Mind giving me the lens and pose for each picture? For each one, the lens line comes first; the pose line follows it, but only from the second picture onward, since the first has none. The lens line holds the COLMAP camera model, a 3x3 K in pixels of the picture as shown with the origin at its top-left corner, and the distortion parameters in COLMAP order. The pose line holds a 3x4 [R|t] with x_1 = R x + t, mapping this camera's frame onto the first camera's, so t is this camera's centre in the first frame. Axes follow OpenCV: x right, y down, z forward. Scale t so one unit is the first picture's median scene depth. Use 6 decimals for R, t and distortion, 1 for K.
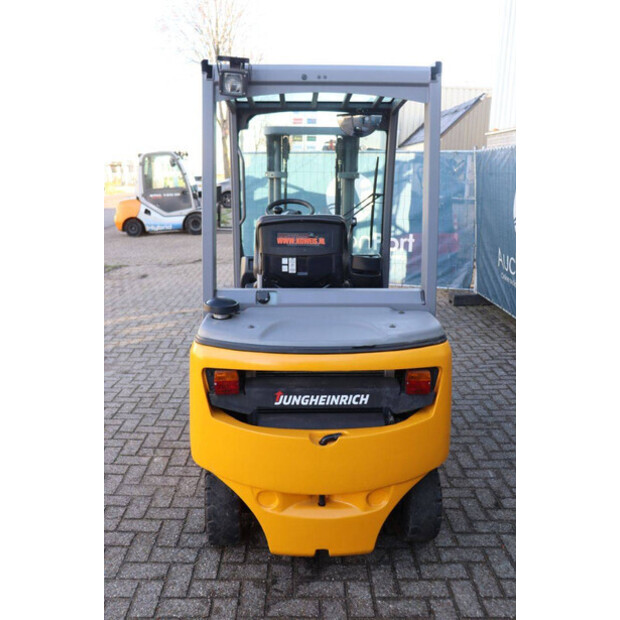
lens RADIAL K [[568.5, 0, 304.8], [0, 568.5, 311.6], [0, 0, 1]] dist [-0.079524, 0.000000]
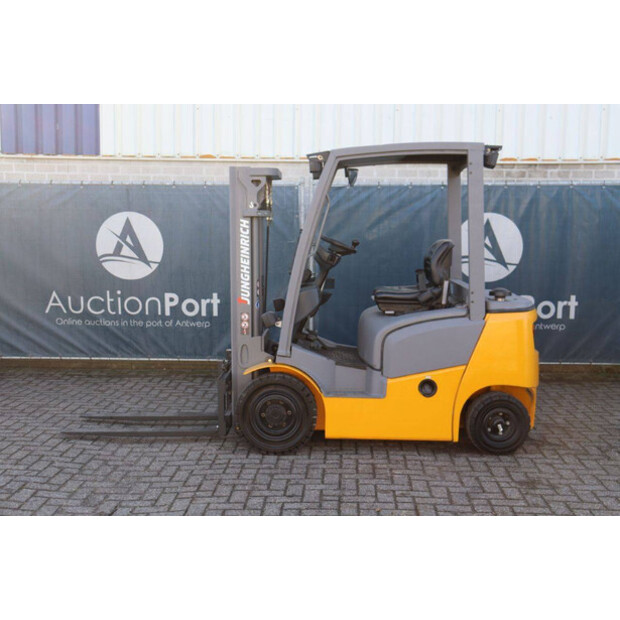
lens RADIAL K [[819.8, 0, 311.0], [0, 819.8, 303.2], [0, 0, 1]] dist [0.077834, 0.000000]
pose [[0.038703, -0.104377, 0.993784, -2.503784], [0.229469, 0.968880, 0.092824, -0.324615], [-0.972546, 0.224450, 0.061450, 1.380286]]
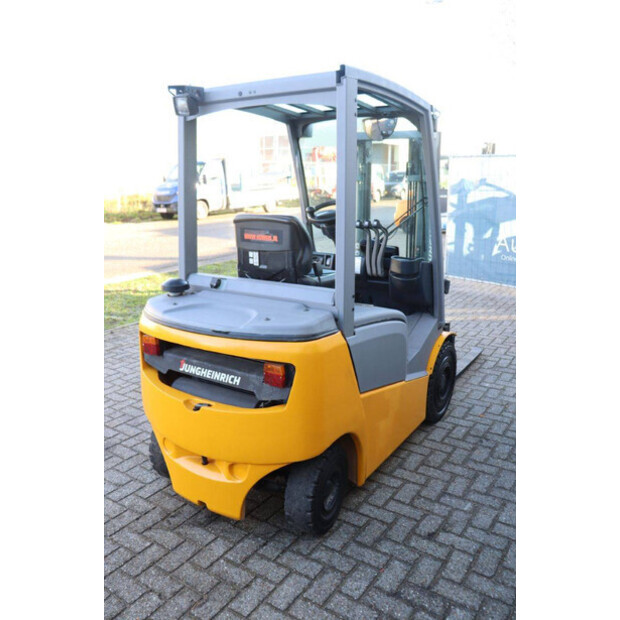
lens RADIAL K [[543.2, 0, 305.1], [0, 543.2, 312.0], [0, 0, 1]] dist [-0.110099, 0.015136]
pose [[0.829177, 0.126619, -0.544457, 0.734063], [-0.122175, 0.991510, 0.044520, -0.040219], [0.545471, 0.029604, 0.837607, 0.169898]]
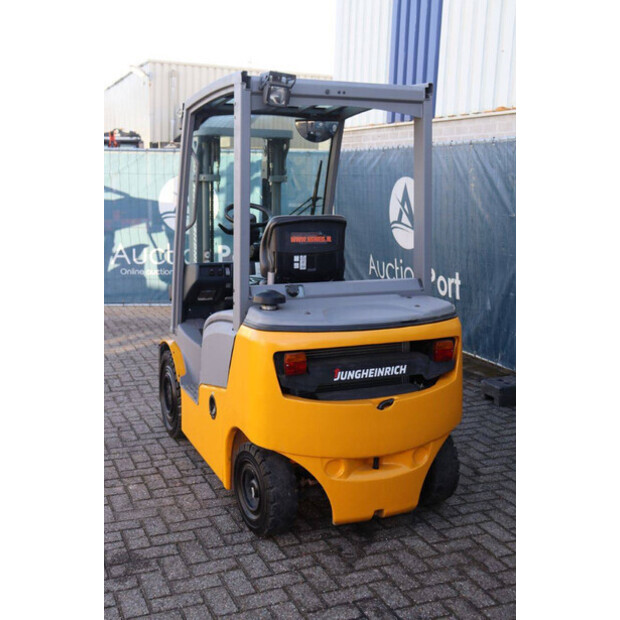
lens RADIAL K [[770.6, 0, 307.6], [0, 770.6, 313.9], [0, 0, 1]] dist [0.018535, 0.000000]
pose [[0.926285, -0.060065, 0.372006, -0.623801], [0.083026, 0.995485, -0.046000, 0.092532], [-0.367563, 0.073495, 0.927090, -0.383023]]
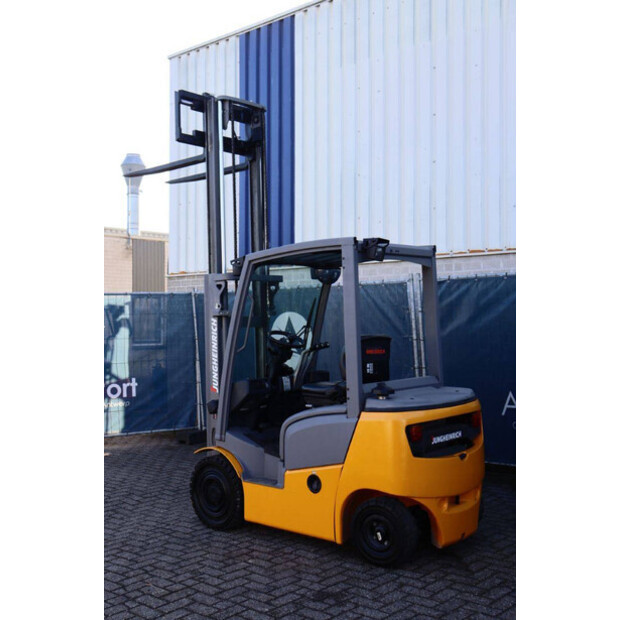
lens RADIAL K [[770.6, 0, 310.7], [0, 770.6, 315.6], [0, 0, 1]] dist [0.018535, 0.000000]
pose [[0.671557, -0.015280, 0.740796, -1.815543], [0.197413, 0.967339, -0.159009, 0.084743], [-0.714171, 0.253026, 0.652639, -0.274653]]
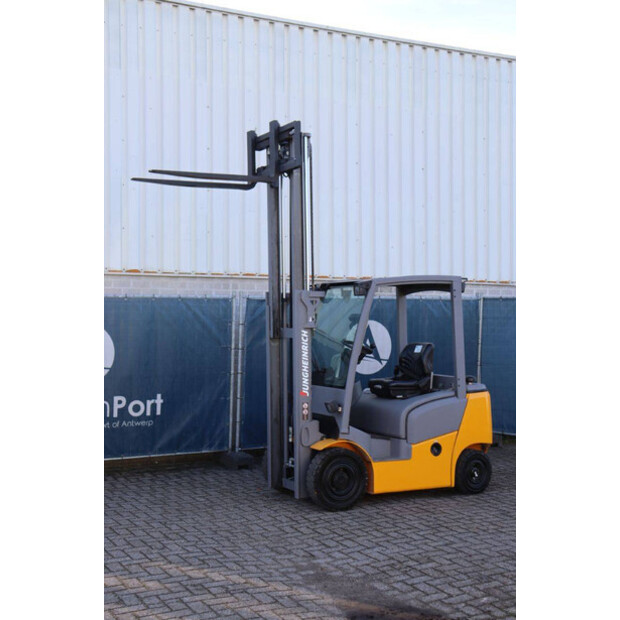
lens RADIAL K [[907.9, 0, 305.2], [0, 907.9, 313.0], [0, 0, 1]] dist [0.084398, 0.000000]
pose [[-0.449974, -0.000633, 0.893042, -3.181336], [0.209119, 0.972122, 0.106057, -0.812135], [-0.868212, 0.234475, -0.437297, 3.149928]]
